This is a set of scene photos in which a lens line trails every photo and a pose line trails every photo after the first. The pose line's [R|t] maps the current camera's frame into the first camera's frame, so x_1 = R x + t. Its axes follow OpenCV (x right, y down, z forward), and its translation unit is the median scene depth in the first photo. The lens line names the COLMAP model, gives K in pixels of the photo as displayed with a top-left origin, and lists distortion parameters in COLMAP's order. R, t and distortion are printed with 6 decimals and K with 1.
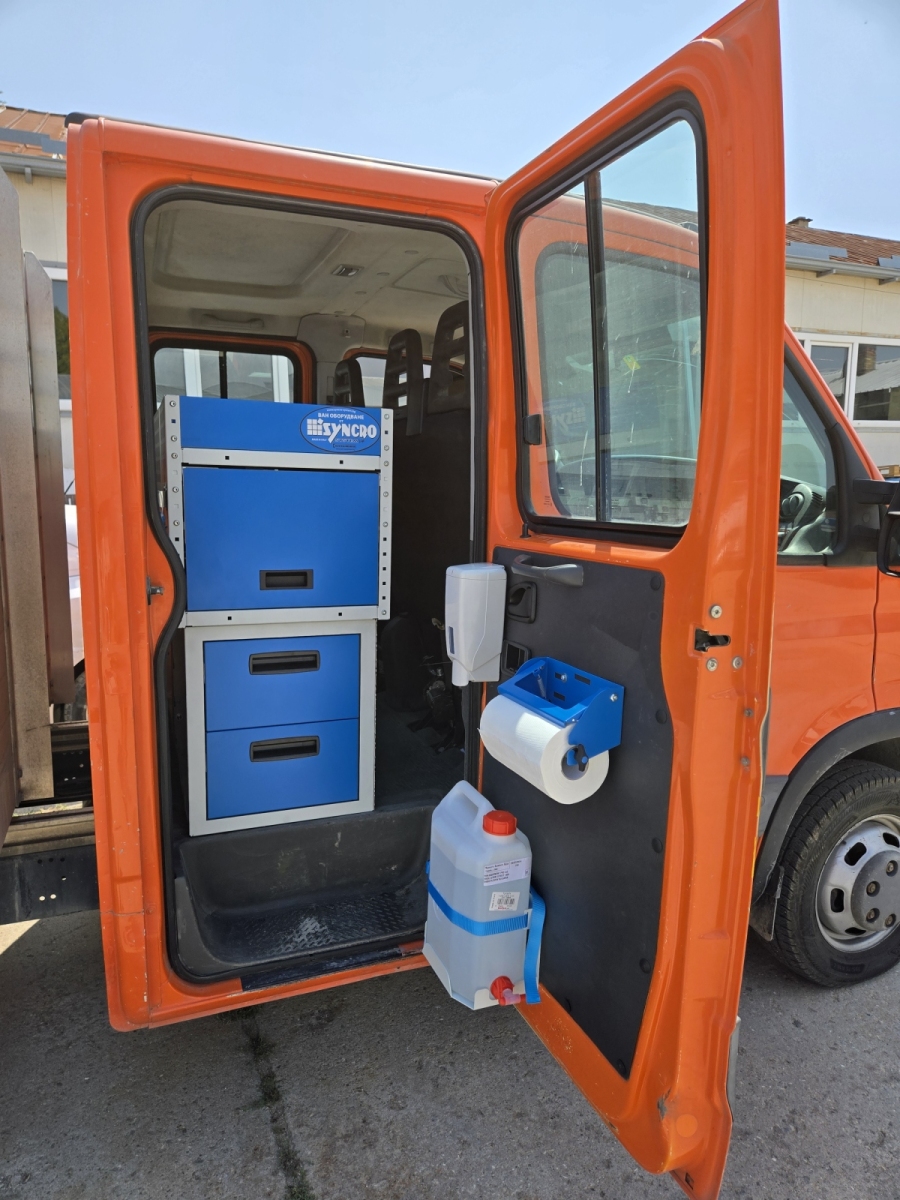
lens RADIAL K [[806.2, 0, 450.8], [0, 806.2, 603.4], [0, 0, 1]] dist [0.011736, -0.011623]
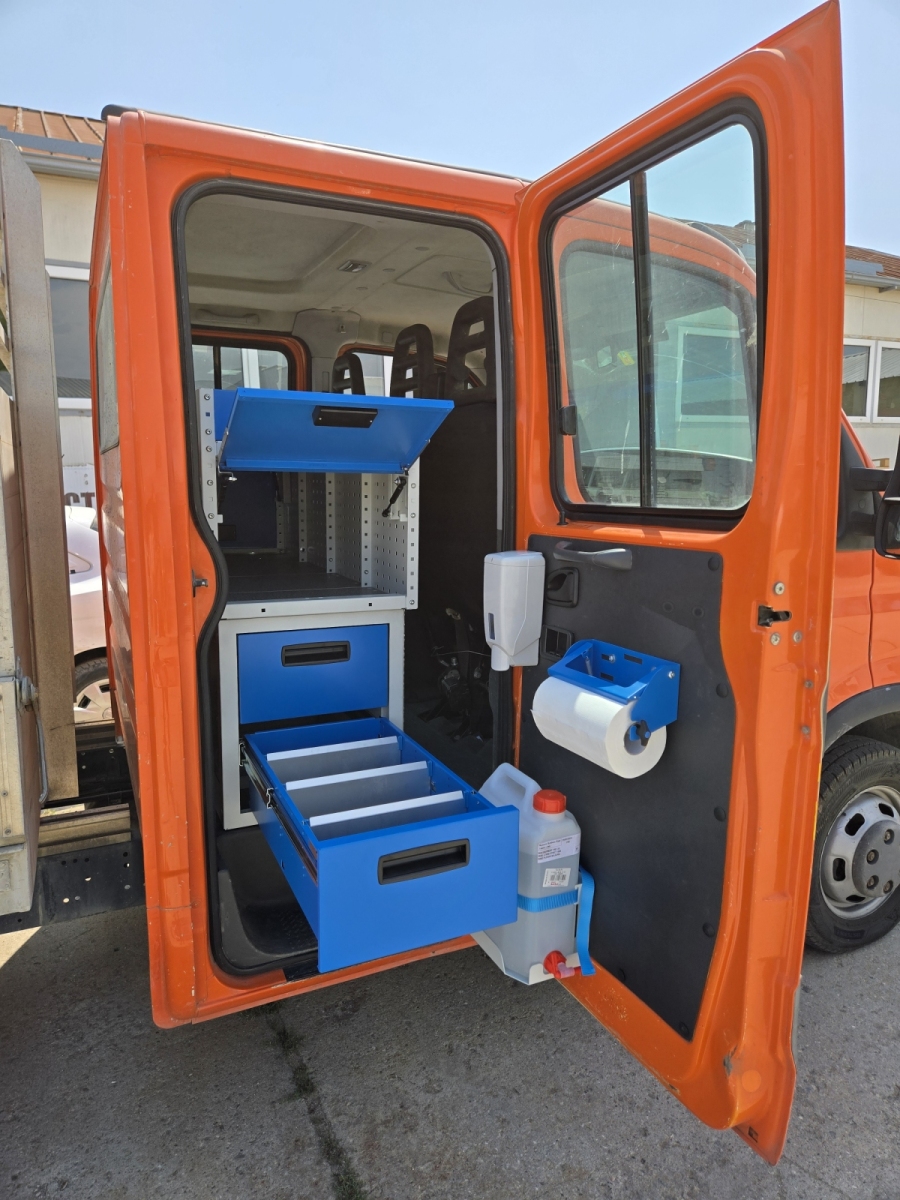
lens RADIAL K [[806.2, 0, 447.5], [0, 806.2, 596.2], [0, 0, 1]] dist [0.011736, -0.011623]
pose [[0.997507, -0.019436, 0.067837, -0.114477], [0.019896, 0.999783, -0.006115, 0.011727], [-0.067703, 0.007449, 0.997678, -0.016584]]
